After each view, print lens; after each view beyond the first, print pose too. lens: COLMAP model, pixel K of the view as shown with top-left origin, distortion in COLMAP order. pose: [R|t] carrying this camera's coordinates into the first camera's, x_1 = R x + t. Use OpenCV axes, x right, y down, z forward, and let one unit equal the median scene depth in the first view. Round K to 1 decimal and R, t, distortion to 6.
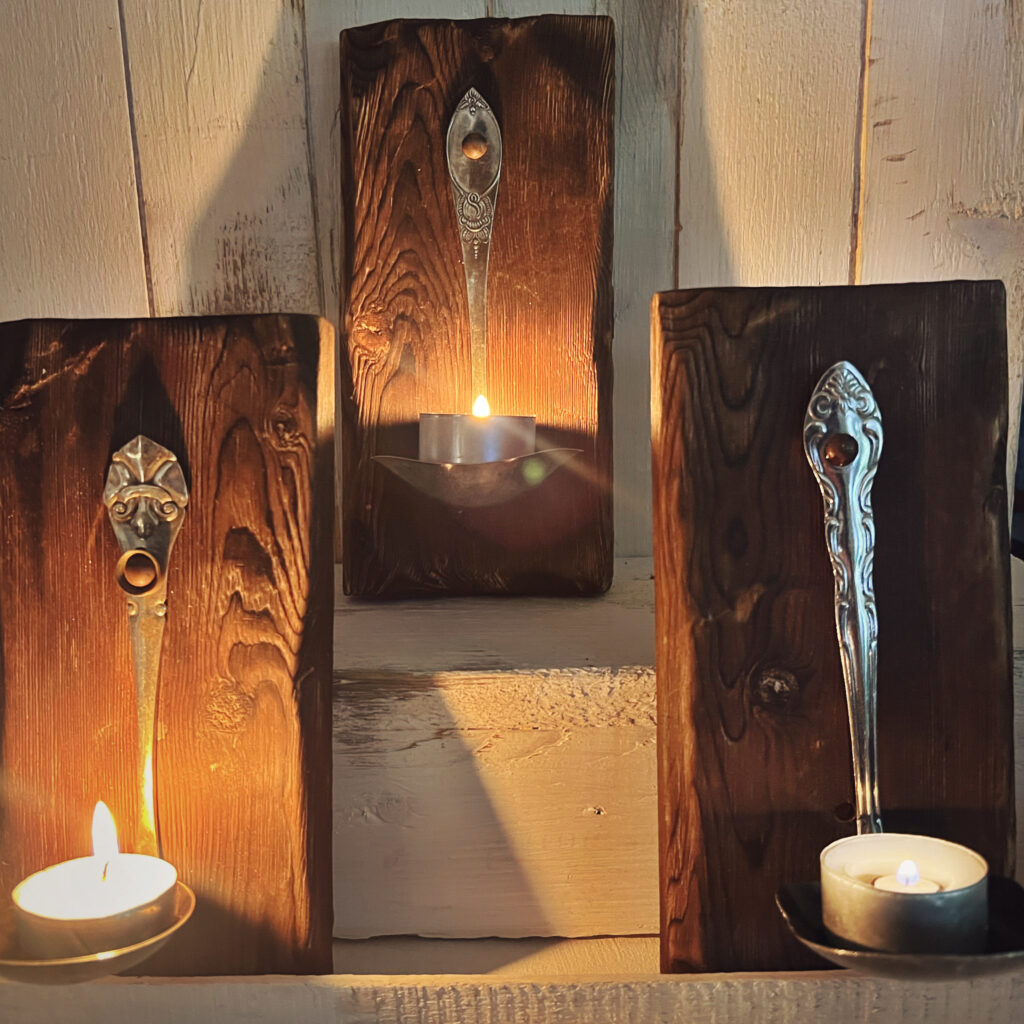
lens RADIAL K [[1125.7, 0, 497.1], [0, 1125.7, 532.0], [0, 0, 1]] dist [0.002465, 0.000000]
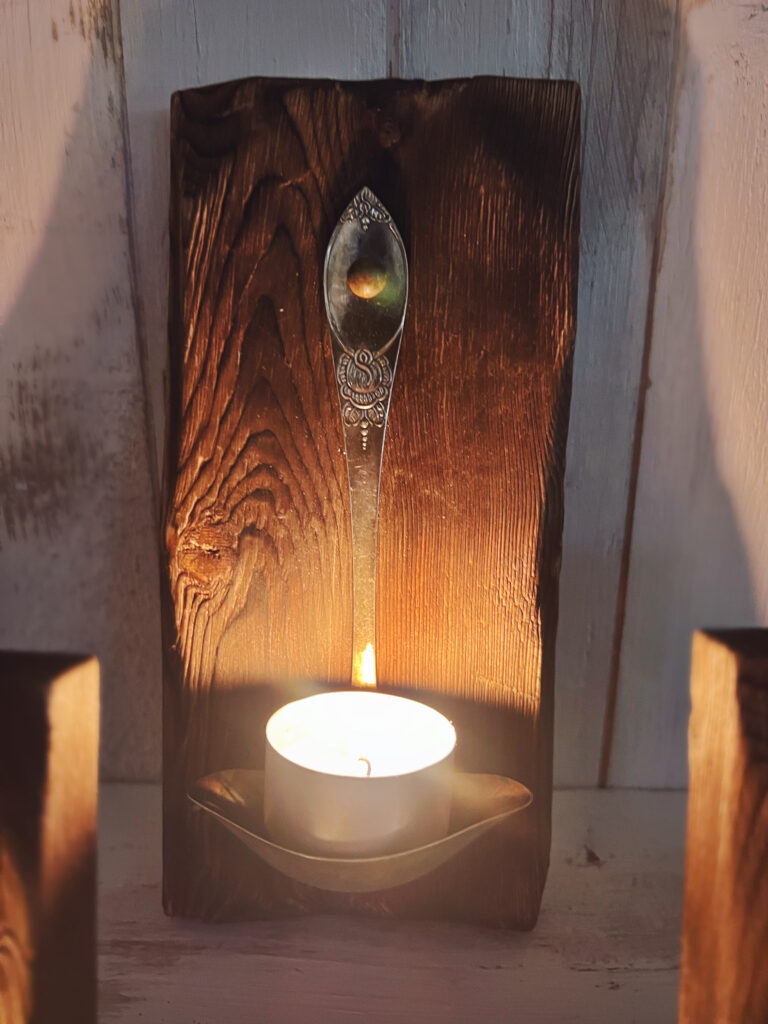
lens RADIAL K [[869.6, 0, 370.1], [0, 869.6, 525.1], [0, 0, 1]] dist [-0.007127, -0.008821]
pose [[0.999624, 0.027388, -0.001343, -0.013309], [-0.027312, 0.998817, 0.040225, -0.217094], [0.002443, -0.040173, 0.999190, 0.484718]]
